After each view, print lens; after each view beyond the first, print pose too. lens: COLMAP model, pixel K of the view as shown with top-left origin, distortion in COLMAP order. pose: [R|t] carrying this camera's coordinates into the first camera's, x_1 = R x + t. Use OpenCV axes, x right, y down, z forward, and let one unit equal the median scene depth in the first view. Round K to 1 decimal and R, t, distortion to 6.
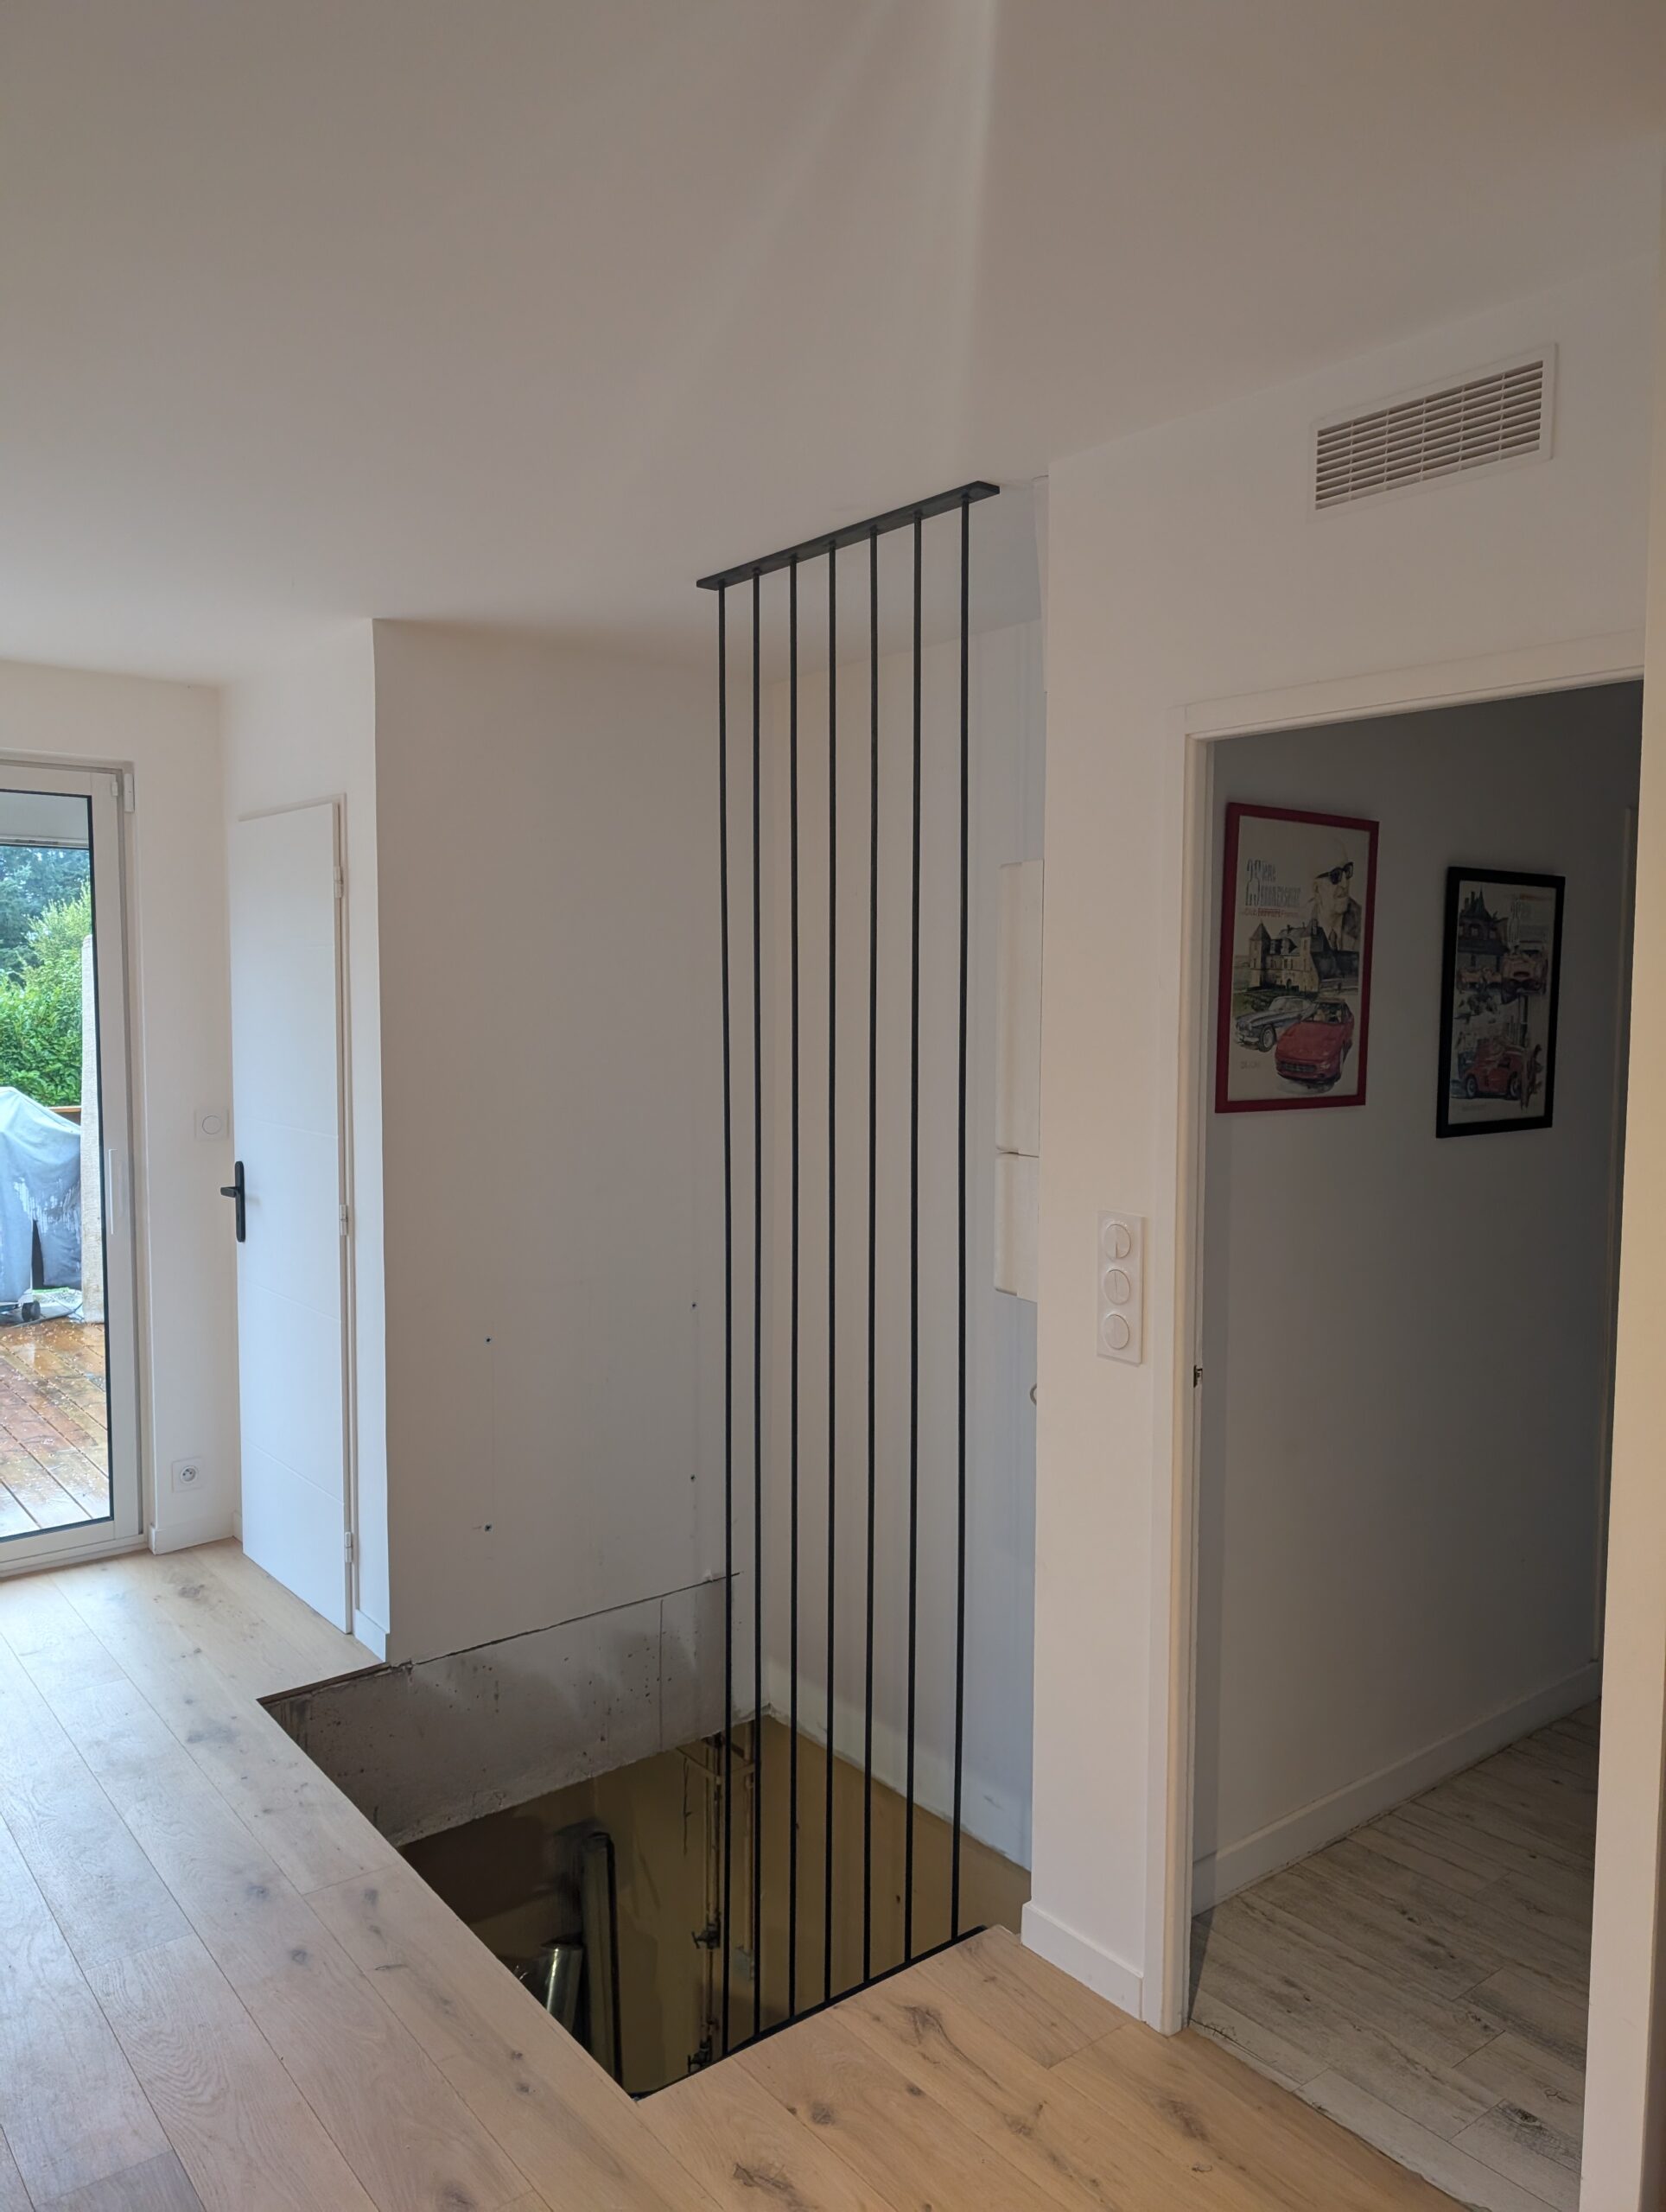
lens RADIAL K [[1574.2, 0, 832.7], [0, 1574.2, 1106.6], [0, 0, 1]] dist [0.001773, -0.000097]
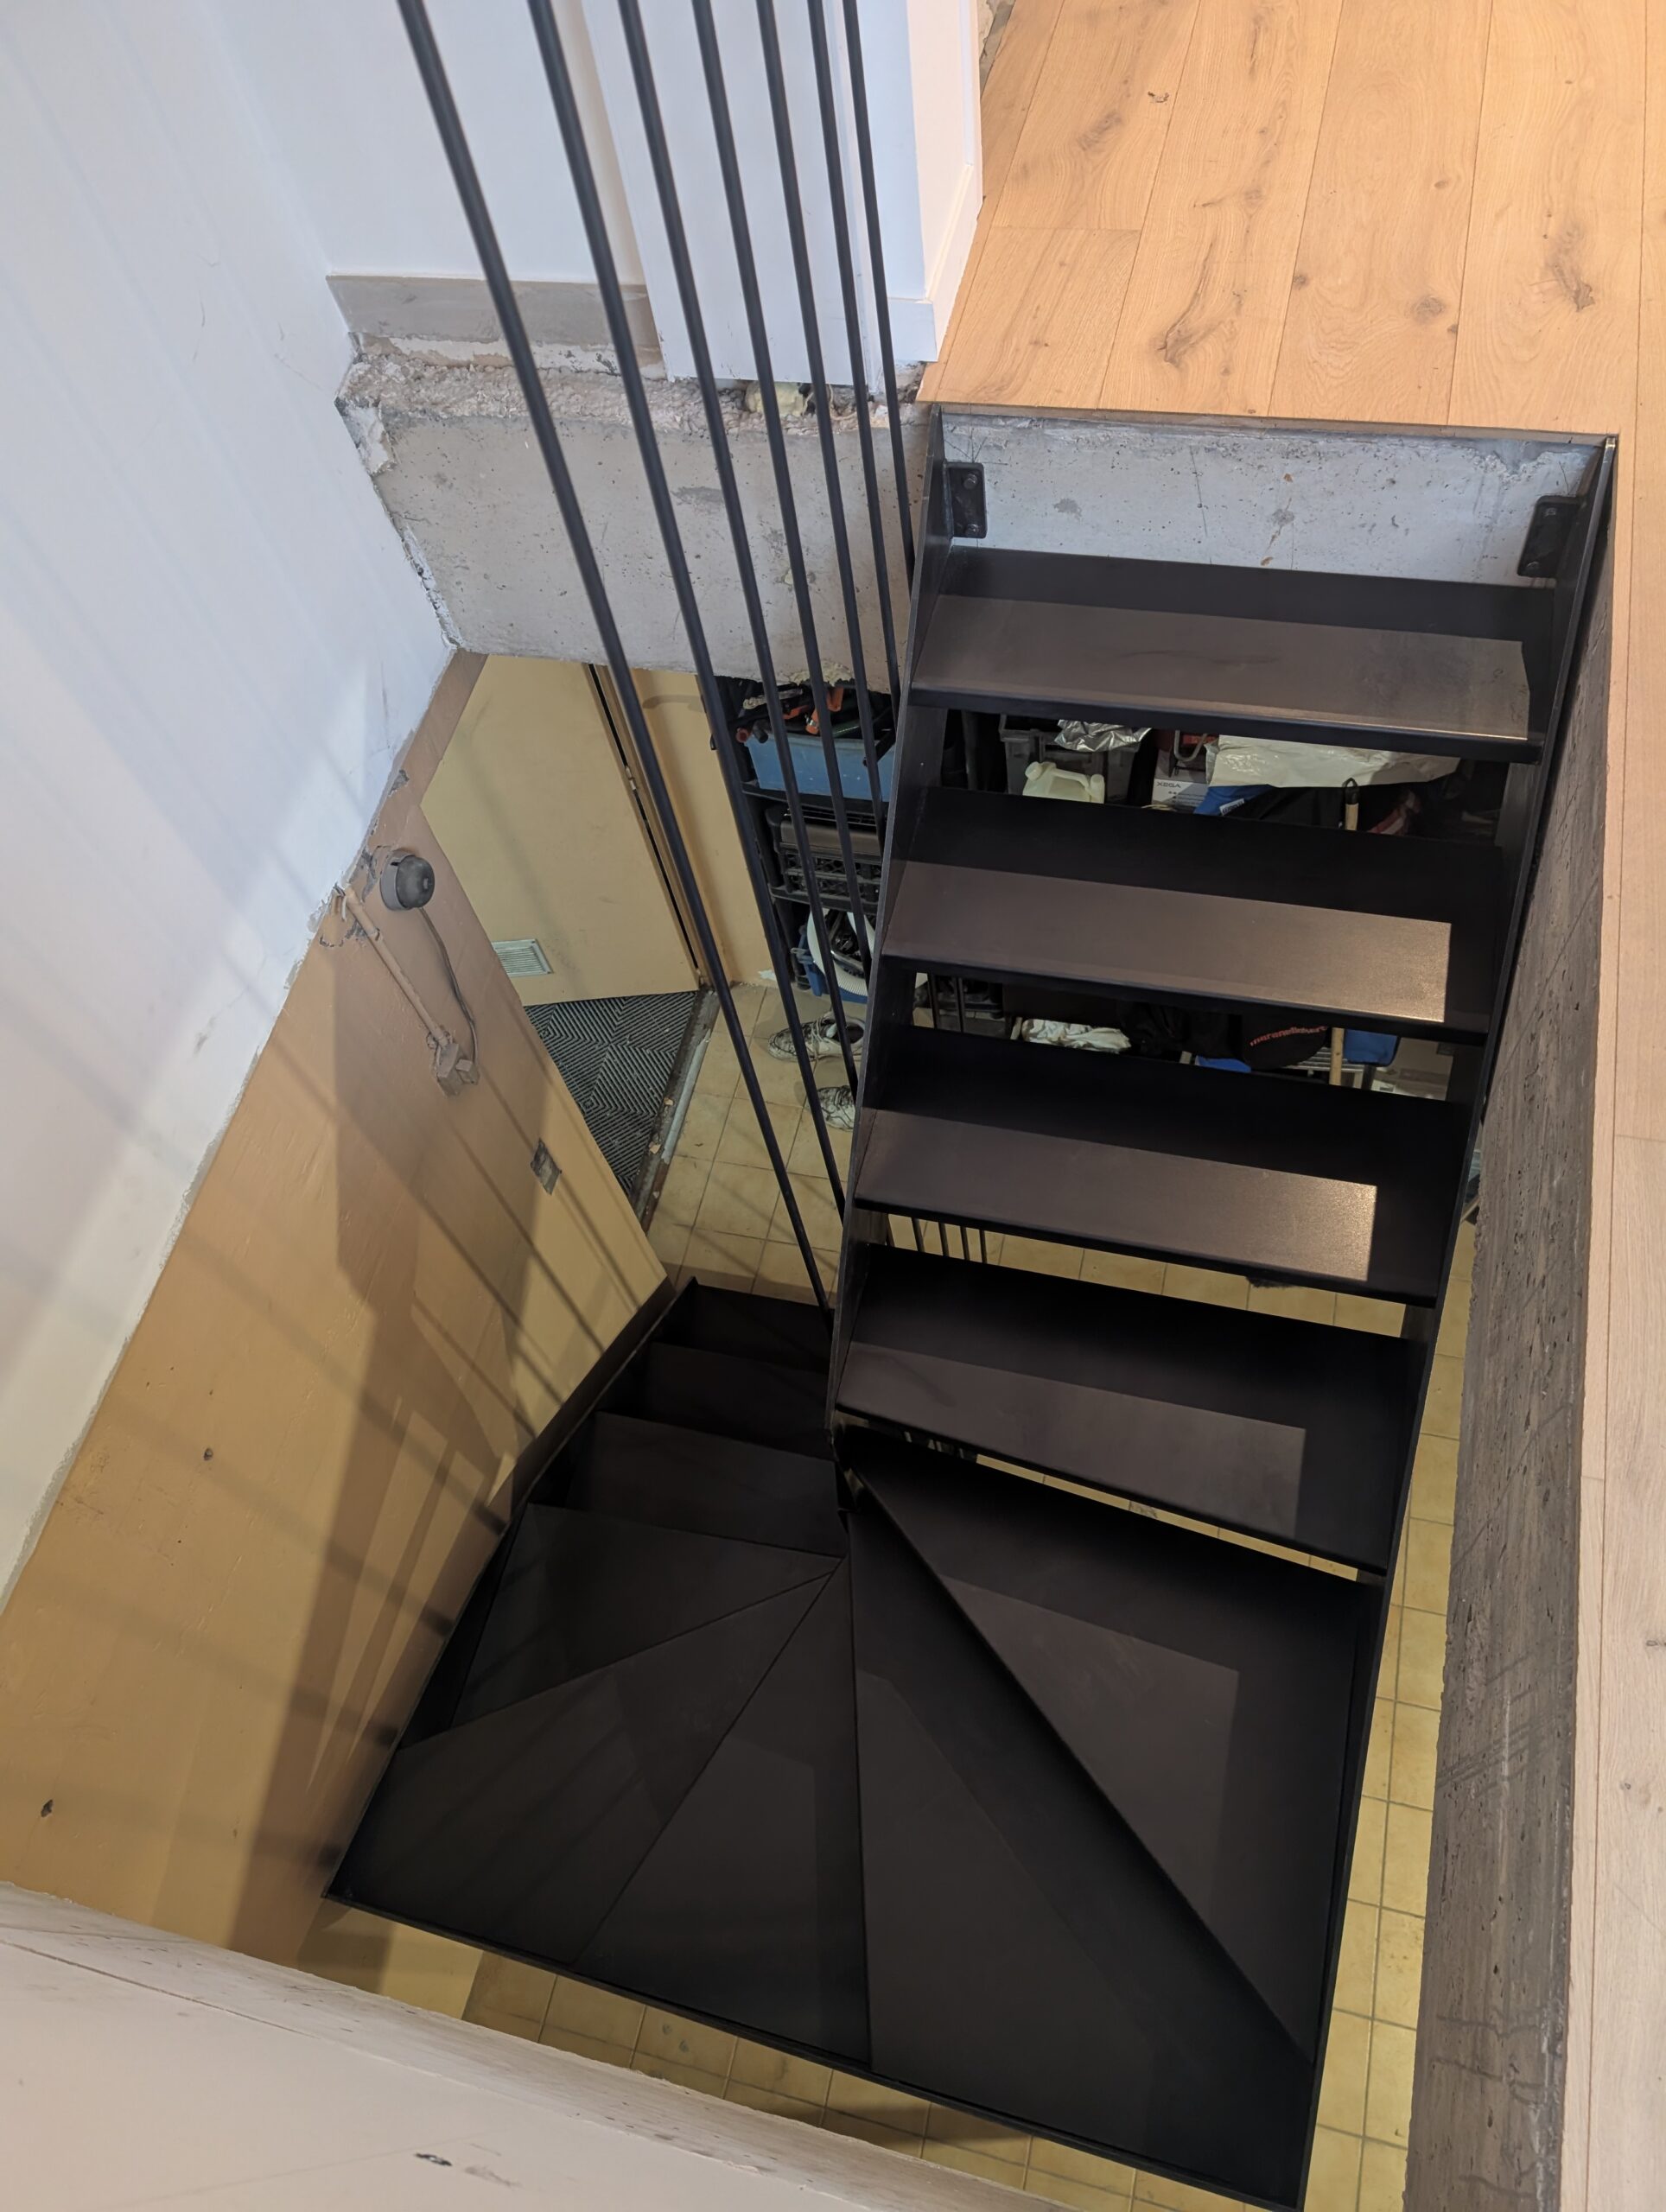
lens RADIAL K [[1574.2, 0, 834.0], [0, 1574.2, 1105.5], [0, 0, 1]] dist [0.001773, -0.000097]
pose [[-0.603167, -0.665644, 0.439439, -0.256629], [0.177587, 0.425039, 0.887584, 0.047316], [-0.777594, 0.613400, -0.138160, 0.947371]]
